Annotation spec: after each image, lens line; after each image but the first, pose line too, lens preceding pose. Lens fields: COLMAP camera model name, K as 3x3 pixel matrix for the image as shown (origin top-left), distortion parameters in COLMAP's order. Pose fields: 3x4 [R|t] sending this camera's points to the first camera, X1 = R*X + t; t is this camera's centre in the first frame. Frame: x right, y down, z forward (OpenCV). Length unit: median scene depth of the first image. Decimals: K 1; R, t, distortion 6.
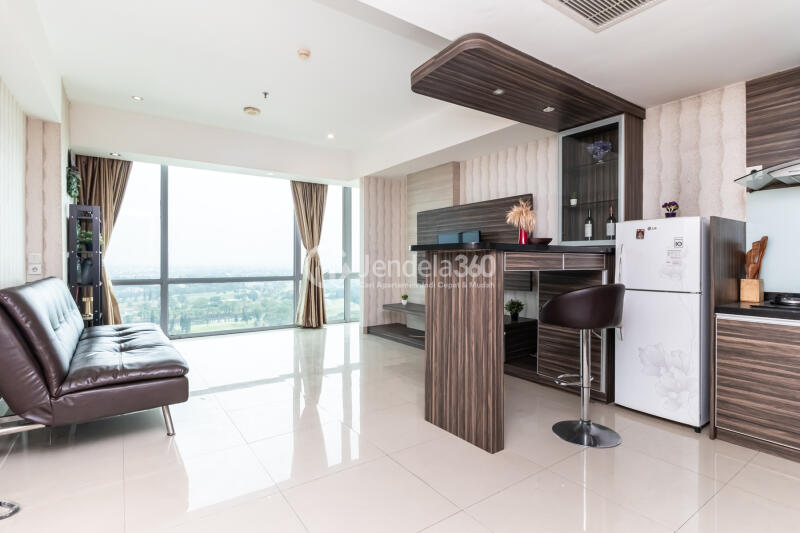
lens RADIAL K [[400.9, 0, 400.5], [0, 400.9, 262.4], [0, 0, 1]] dist [-0.013245, -0.001001]
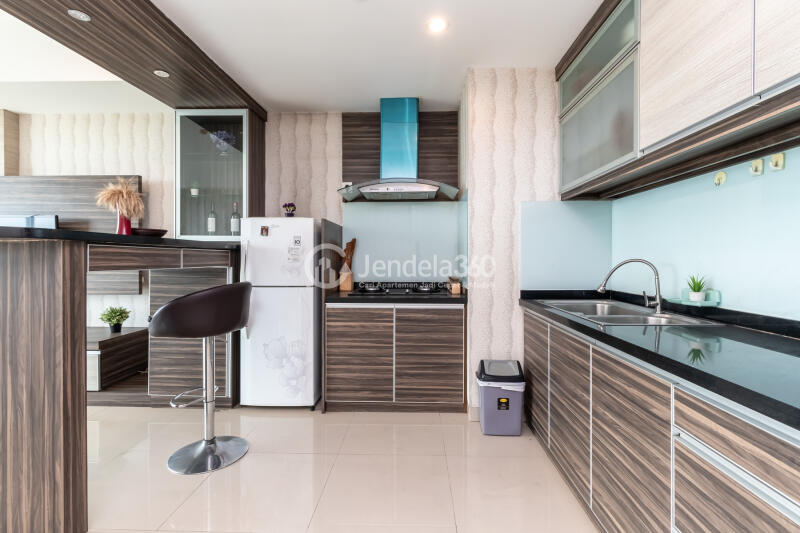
lens RADIAL K [[368.5, 0, 401.8], [0, 368.5, 260.5], [0, 0, 1]] dist [0.000527, 0.000211]
pose [[0.608181, -0.005313, 0.793781, 0.070620], [0.001635, 0.999984, 0.005440, -0.000872], [-0.793797, -0.002011, 0.608180, 0.152307]]
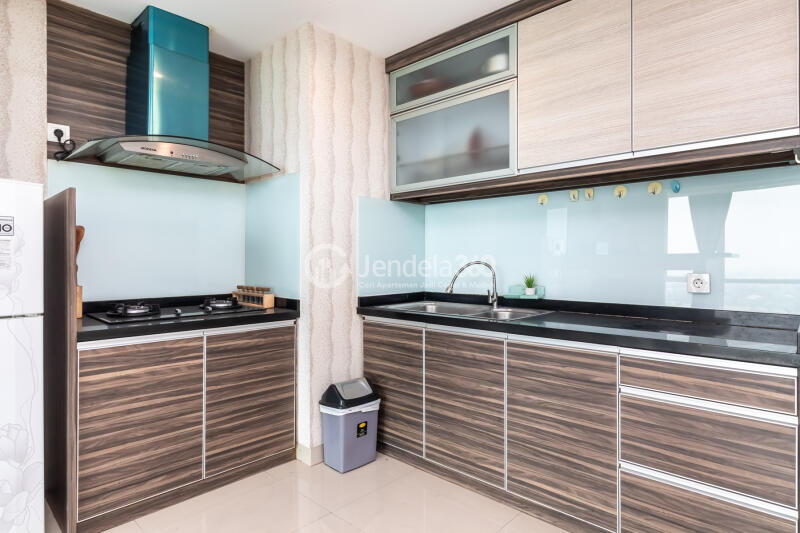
lens RADIAL K [[457.3, 0, 399.8], [0, 457.3, 258.4], [0, 0, 1]] dist [0.001021, 0.000198]
pose [[-0.198855, 0.002458, 0.980026, -0.018032], [0.000590, 0.999997, -0.002388, -0.003552], [-0.980029, 0.000104, -0.198856, 0.563211]]
